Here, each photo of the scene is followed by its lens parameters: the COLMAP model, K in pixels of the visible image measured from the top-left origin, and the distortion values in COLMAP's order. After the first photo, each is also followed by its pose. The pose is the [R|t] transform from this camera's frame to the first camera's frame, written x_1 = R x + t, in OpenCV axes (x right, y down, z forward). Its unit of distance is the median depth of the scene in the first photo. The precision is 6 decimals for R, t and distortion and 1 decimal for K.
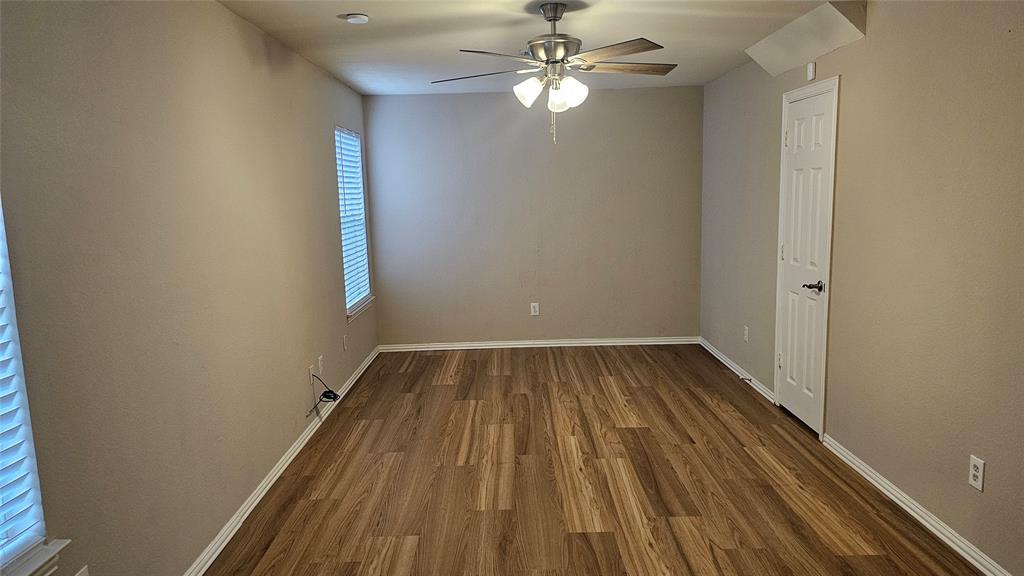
lens RADIAL K [[673.8, 0, 507.6], [0, 673.8, 291.6], [0, 0, 1]] dist [0.029146, -0.006570]
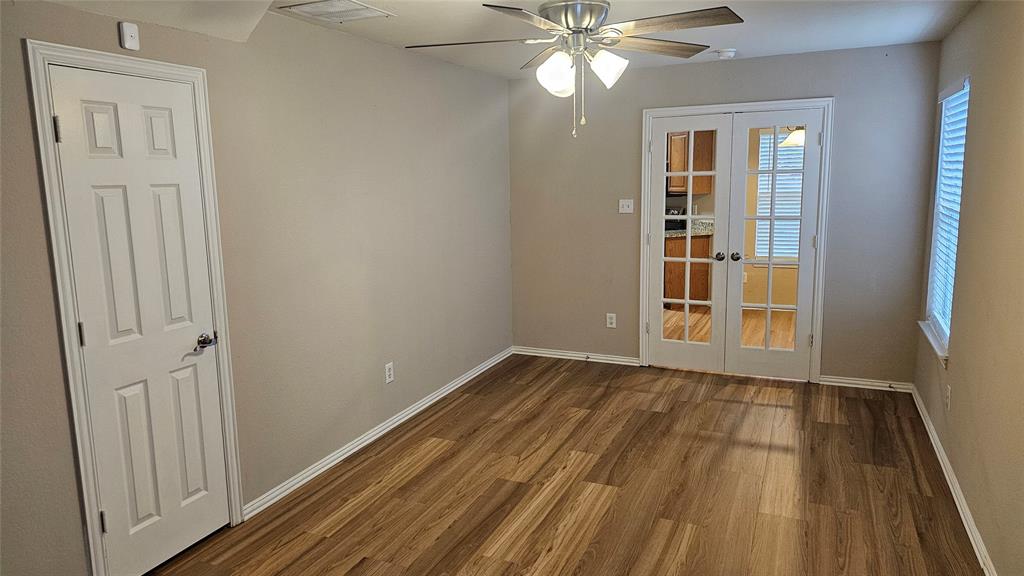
lens RADIAL K [[673.8, 0, 511.7], [0, 673.8, 283.1], [0, 0, 1]] dist [0.029146, -0.006570]
pose [[-0.913176, -0.017625, 0.407185, -0.188237], [0.107845, 0.953005, 0.283110, -0.294898], [-0.393039, 0.302442, -0.868360, 1.807057]]
